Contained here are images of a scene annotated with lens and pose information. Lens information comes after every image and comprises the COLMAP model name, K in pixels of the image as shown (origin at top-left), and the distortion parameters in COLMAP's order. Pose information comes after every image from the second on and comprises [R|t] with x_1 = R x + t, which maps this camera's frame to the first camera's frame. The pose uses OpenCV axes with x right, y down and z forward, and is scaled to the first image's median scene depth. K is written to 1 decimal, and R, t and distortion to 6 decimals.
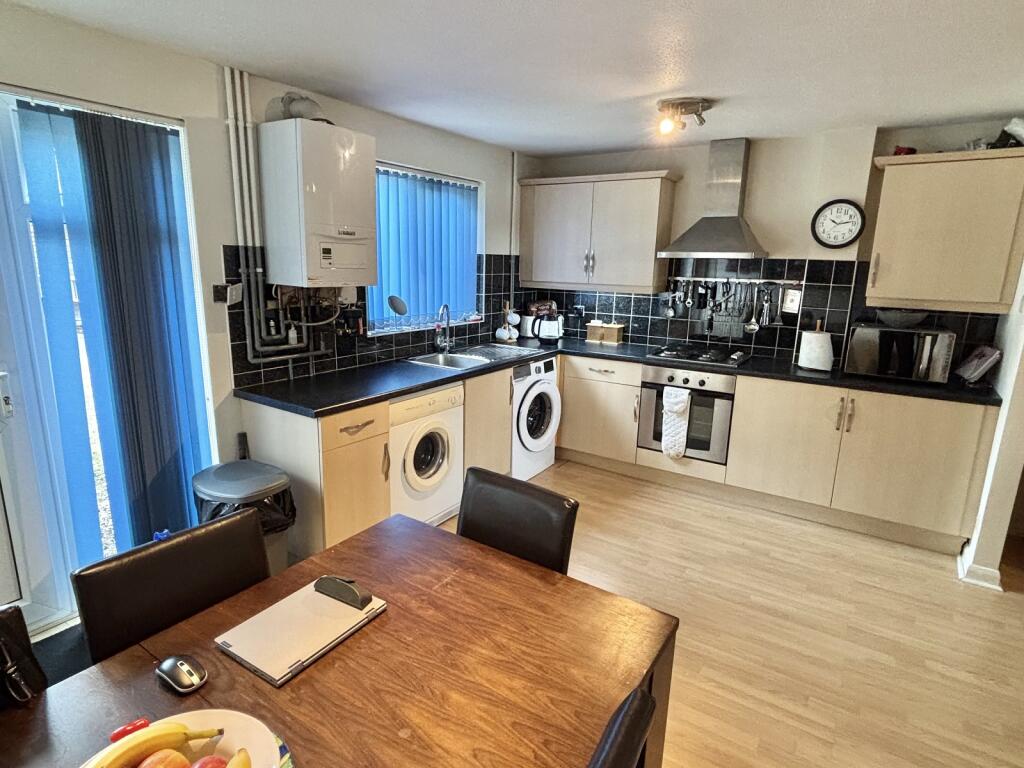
lens RADIAL K [[557.8, 0, 505.7], [0, 557.8, 383.6], [0, 0, 1]] dist [-0.006334, -0.004275]
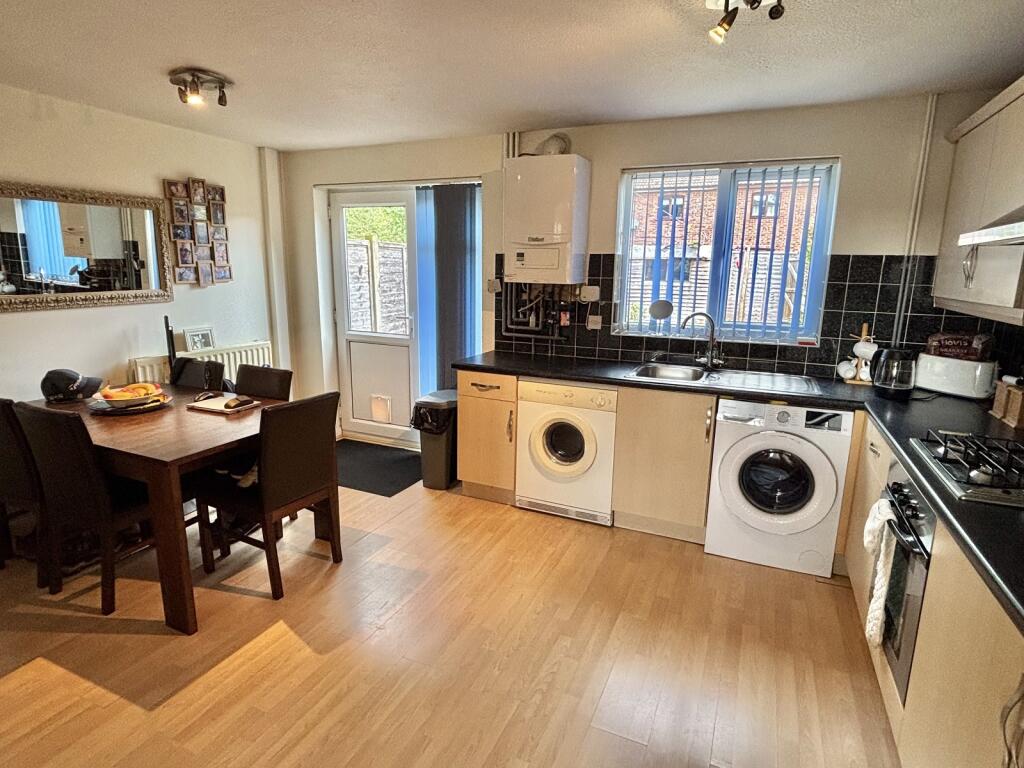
lens RADIAL K [[557.8, 0, 507.0], [0, 557.8, 384.7], [0, 0, 1]] dist [-0.006334, -0.004275]
pose [[0.157669, 0.182995, -0.970388, 0.927431], [-0.226630, 0.963156, 0.144808, -0.118885], [0.961134, 0.197088, 0.193332, 0.729880]]
